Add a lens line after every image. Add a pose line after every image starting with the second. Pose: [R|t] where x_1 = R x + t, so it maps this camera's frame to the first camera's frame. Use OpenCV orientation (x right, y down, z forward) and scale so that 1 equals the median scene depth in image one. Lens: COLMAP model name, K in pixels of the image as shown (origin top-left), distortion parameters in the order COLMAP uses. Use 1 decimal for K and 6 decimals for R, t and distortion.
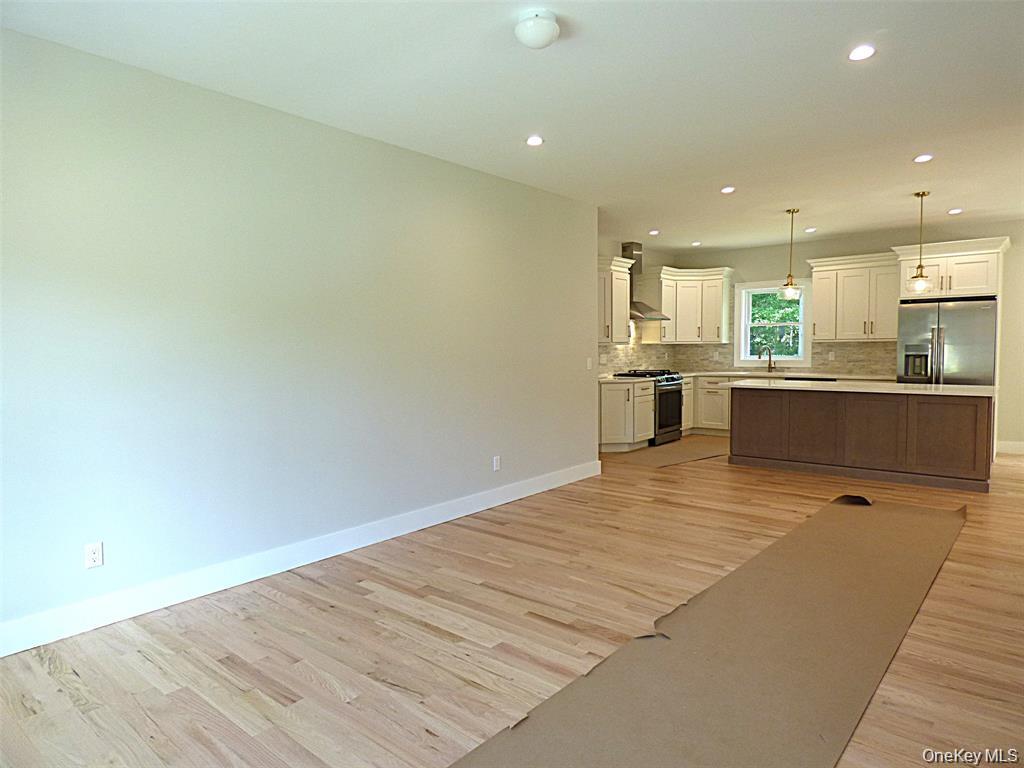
lens RADIAL K [[615.9, 0, 512.0], [0, 615.9, 384.0], [0, 0, 1]] dist [0.000256, 0.003137]
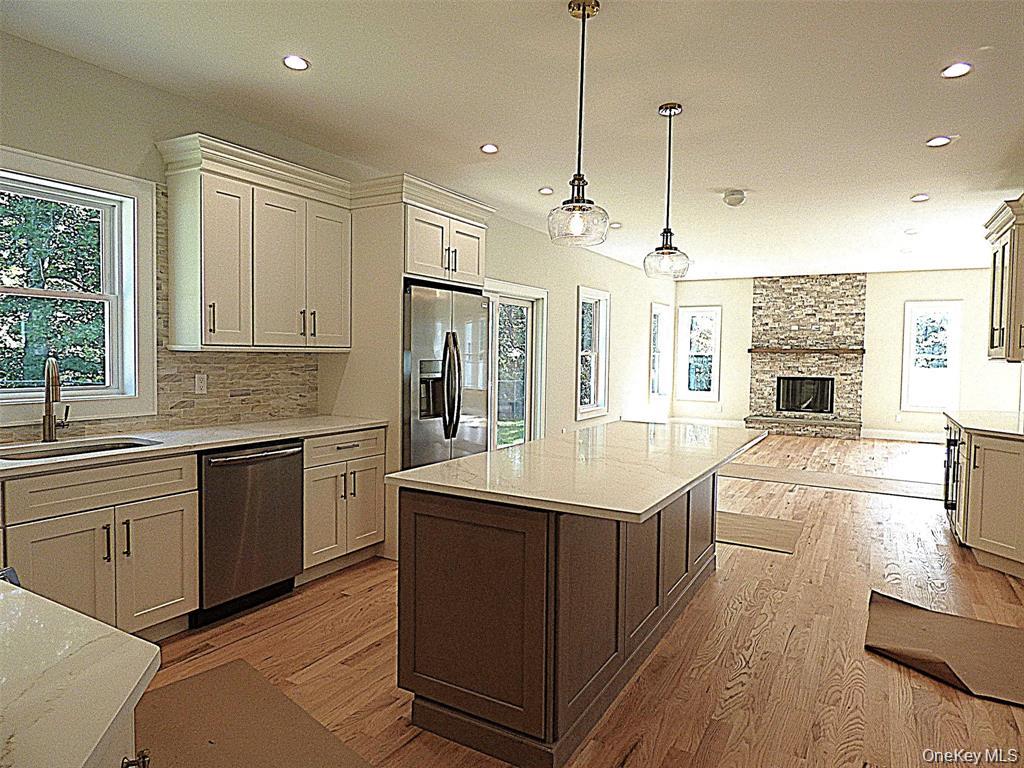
lens RADIAL K [[629.6, 0, 515.5], [0, 629.6, 381.2], [0, 0, 1]] dist [-0.007195, -0.000498]
pose [[-0.161384, -0.034978, 0.986272, 0.055197], [0.049647, 0.997819, 0.043511, -0.052801], [-0.985642, 0.055987, -0.159296, 0.816663]]
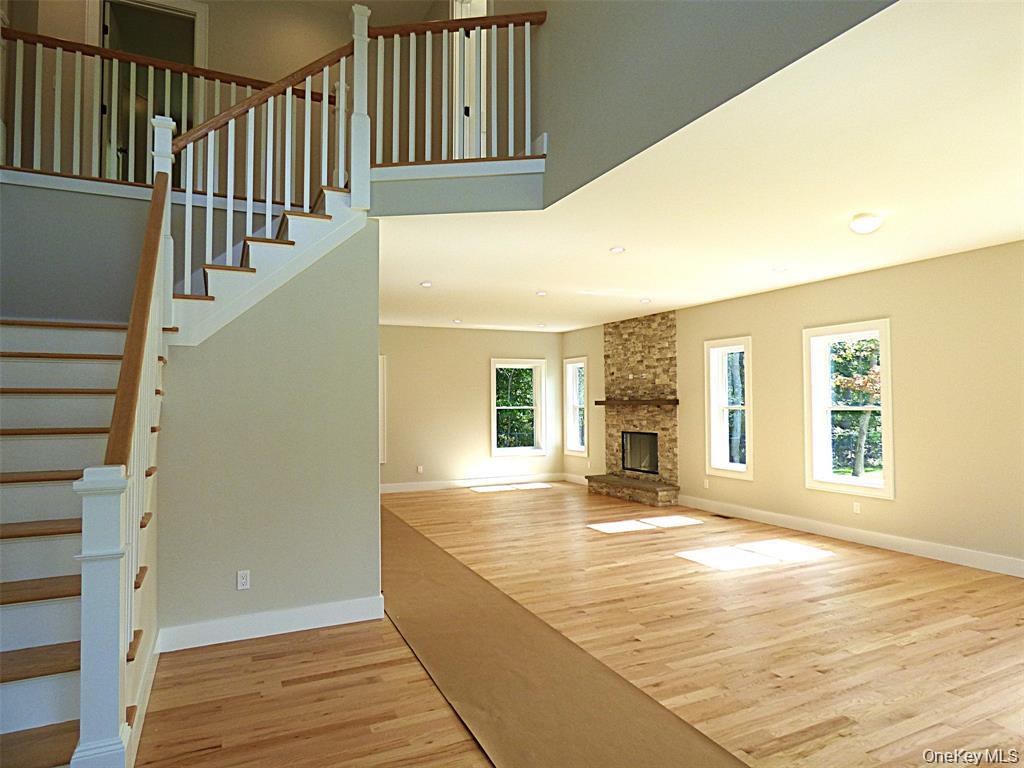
lens RADIAL K [[615.9, 0, 512.0], [0, 615.9, 384.0], [0, 0, 1]] dist [0.000256, 0.003137]
pose [[0.424128, 0.038579, 0.904780, 0.118853], [0.055543, 0.996103, -0.068510, 0.000089], [-0.903897, 0.079311, 0.420332, -0.213175]]
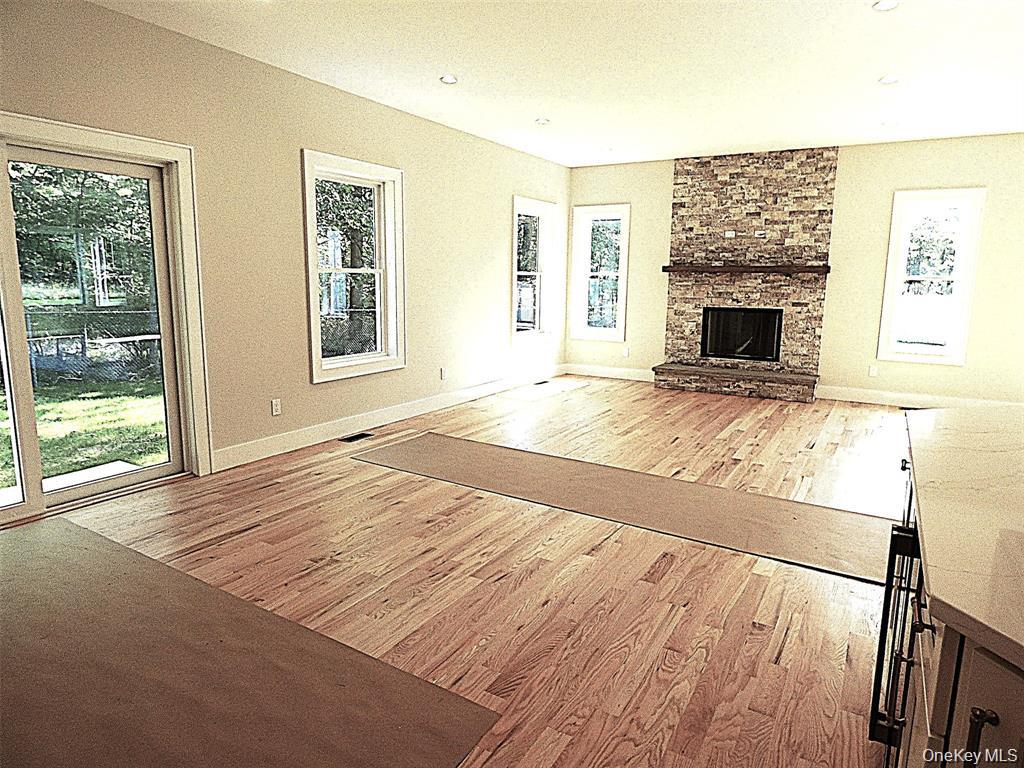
lens RADIAL K [[629.6, 0, 515.5], [0, 629.6, 381.2], [0, 0, 1]] dist [-0.007195, -0.000498]
pose [[-0.147761, -0.150578, 0.977493, 0.393343], [0.049121, 0.986005, 0.159314, -0.030983], [-0.987802, 0.071556, -0.138297, 0.476678]]
